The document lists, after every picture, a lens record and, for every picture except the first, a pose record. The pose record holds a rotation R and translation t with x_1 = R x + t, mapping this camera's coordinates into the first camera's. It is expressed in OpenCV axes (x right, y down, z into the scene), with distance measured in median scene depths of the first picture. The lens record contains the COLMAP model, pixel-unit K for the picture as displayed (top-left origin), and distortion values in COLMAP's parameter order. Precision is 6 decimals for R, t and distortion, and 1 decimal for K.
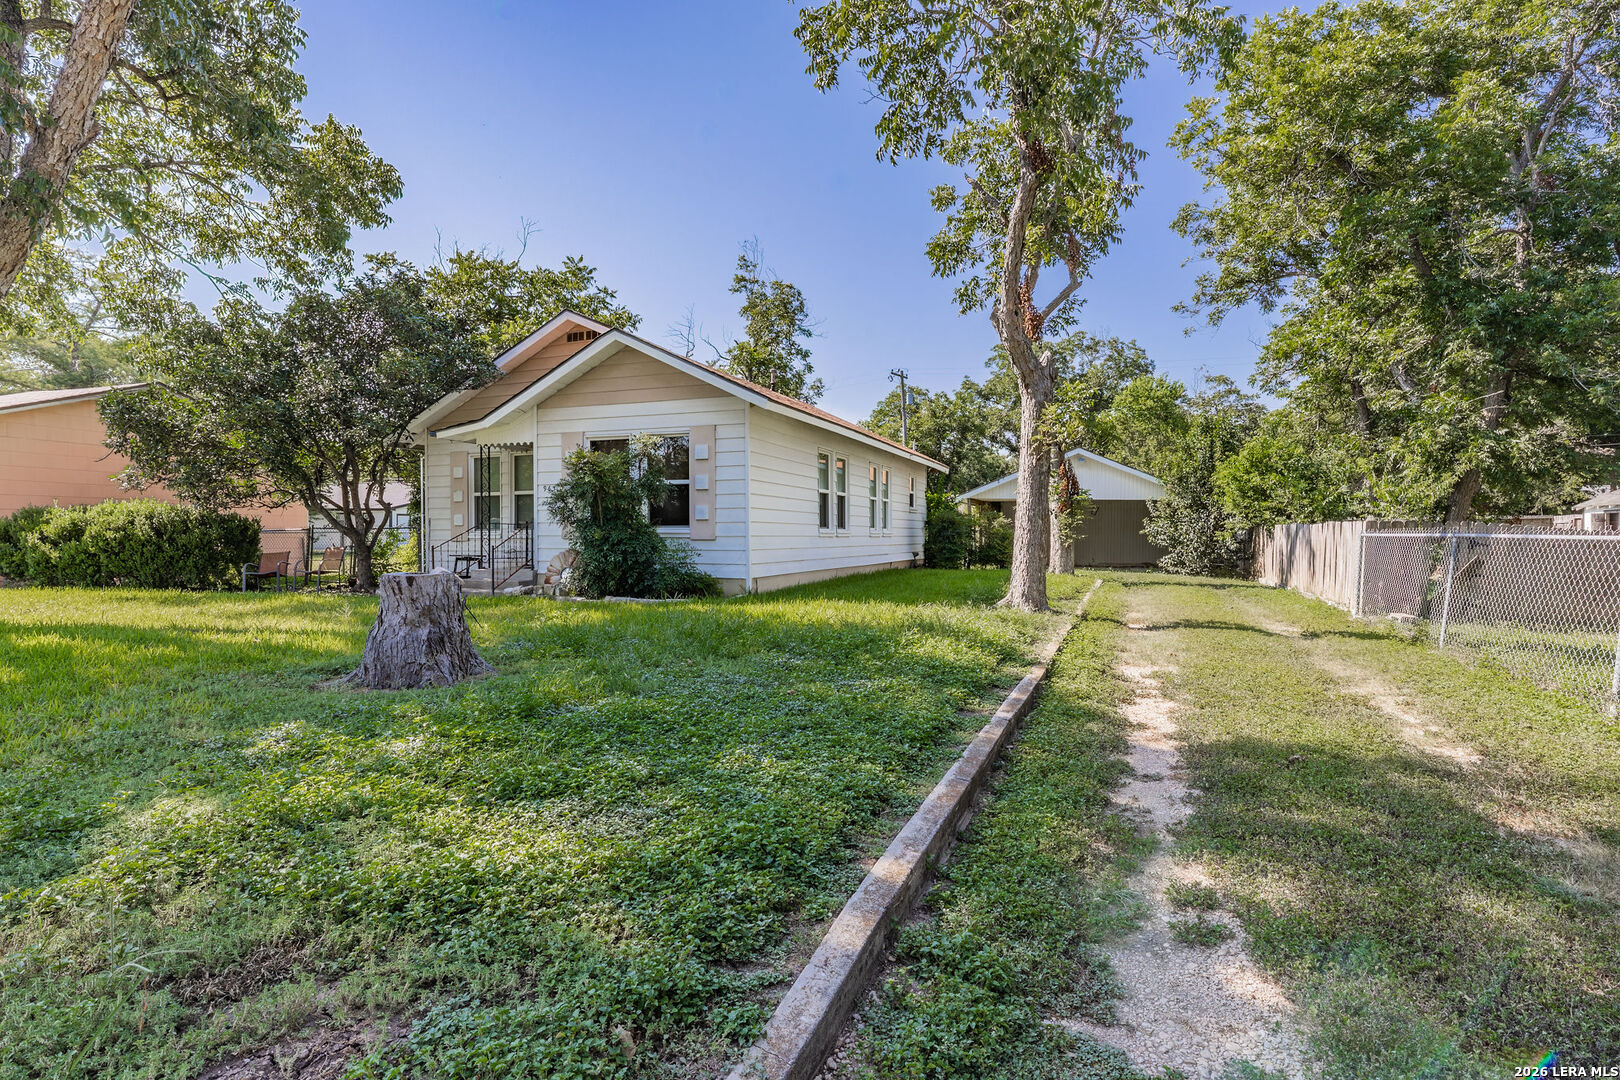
lens RADIAL K [[830.6, 0, 810.0], [0, 830.6, 540.0], [0, 0, 1]] dist [-0.005972, -0.000239]
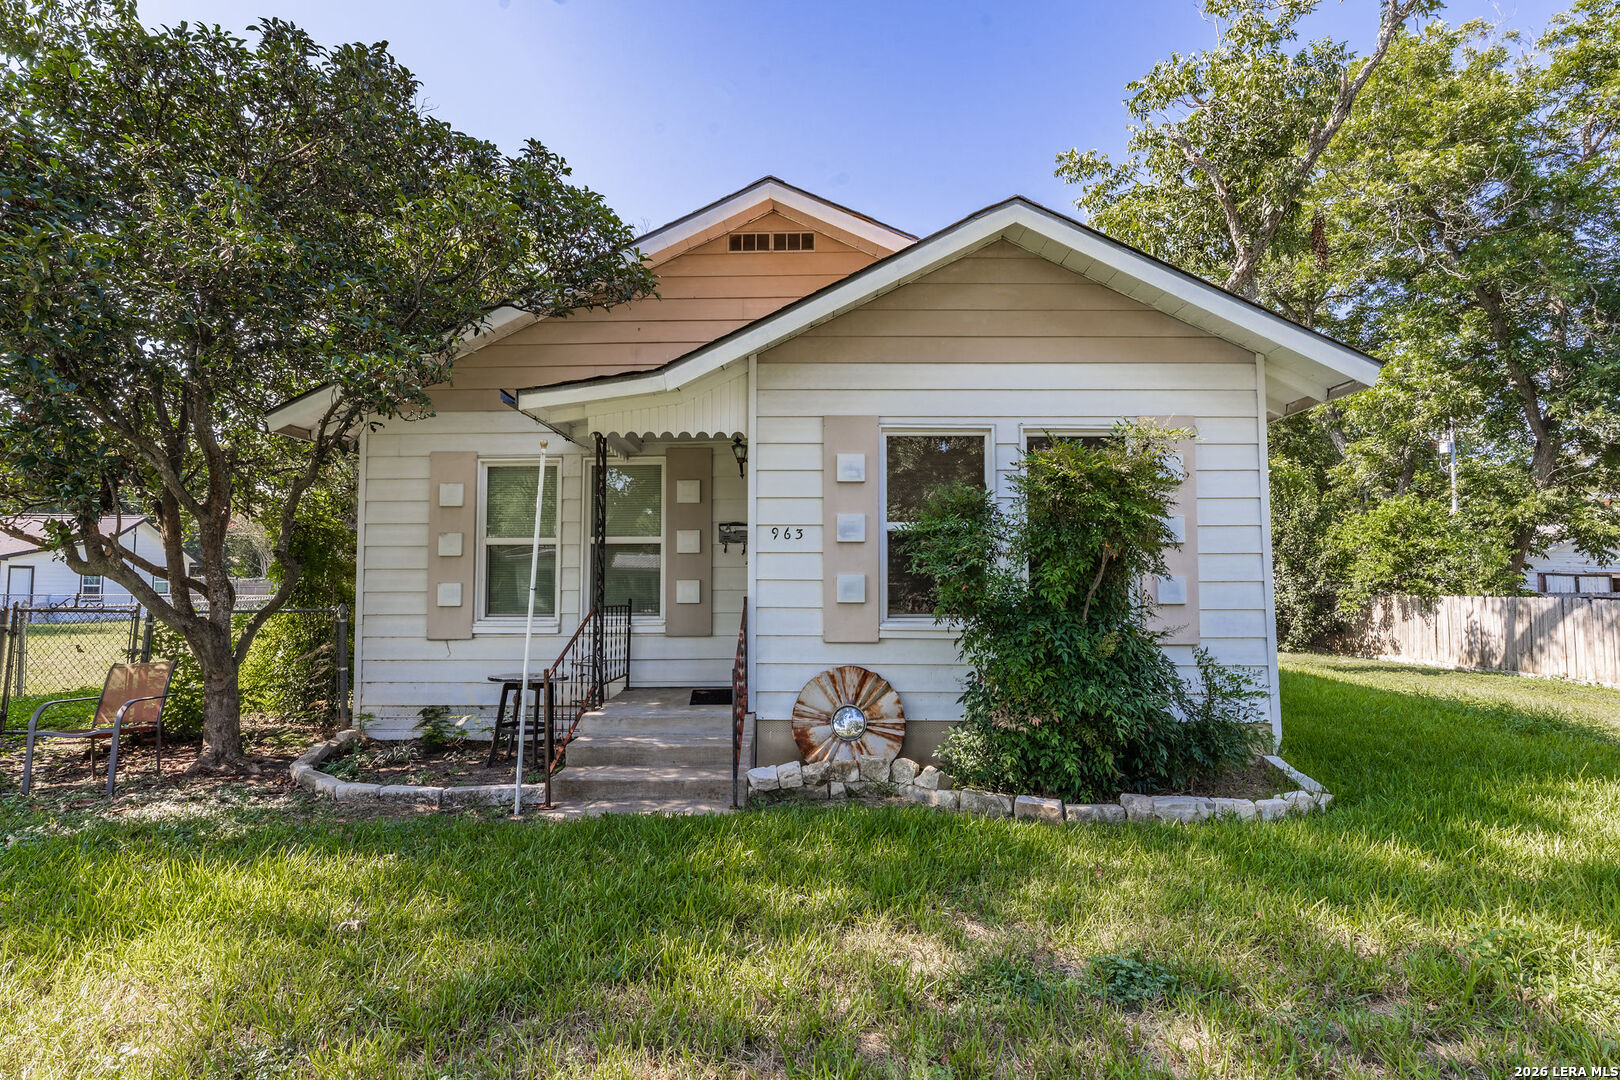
lens RADIAL K [[830.6, 0, 810.0], [0, 830.6, 540.0], [0, 0, 1]] dist [-0.005972, -0.000239]
pose [[0.922545, 0.021287, 0.385301, -0.473324], [0.001423, 0.998283, -0.058561, -0.031289], [-0.385886, 0.054574, 0.920931, 0.554040]]
